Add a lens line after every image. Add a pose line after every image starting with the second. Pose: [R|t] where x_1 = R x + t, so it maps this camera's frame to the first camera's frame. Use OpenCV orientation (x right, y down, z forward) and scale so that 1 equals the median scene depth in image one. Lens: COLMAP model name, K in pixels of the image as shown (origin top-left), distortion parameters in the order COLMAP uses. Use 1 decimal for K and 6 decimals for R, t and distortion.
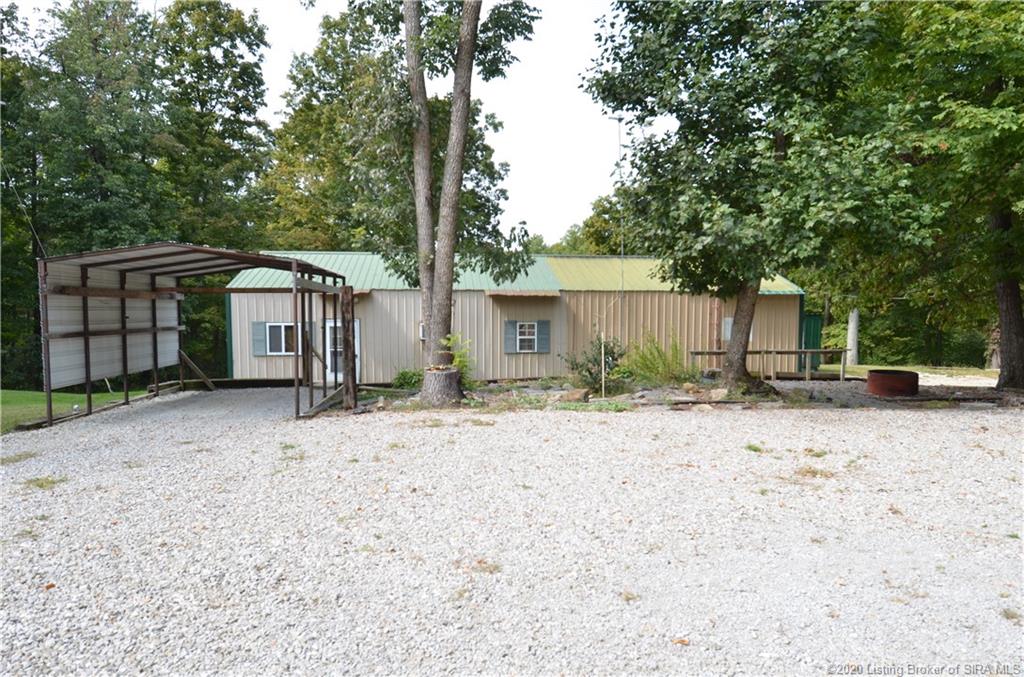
lens RADIAL K [[616.5, 0, 516.2], [0, 616.5, 335.5], [0, 0, 1]] dist [0.029199, -0.029054]
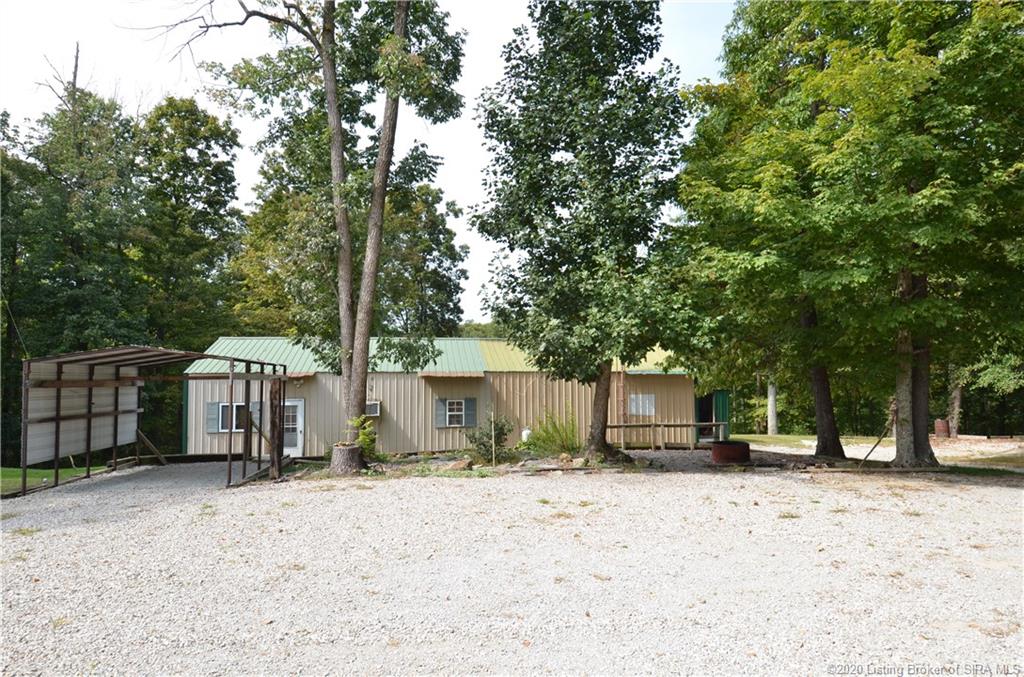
lens RADIAL K [[616.5, 0, 517.3], [0, 616.5, 337.5], [0, 0, 1]] dist [0.029199, -0.029054]
pose [[0.999264, -0.004238, 0.038116, 0.133649], [0.008332, 0.994127, -0.107895, -0.018400], [-0.037434, 0.108133, 0.993431, -0.213926]]
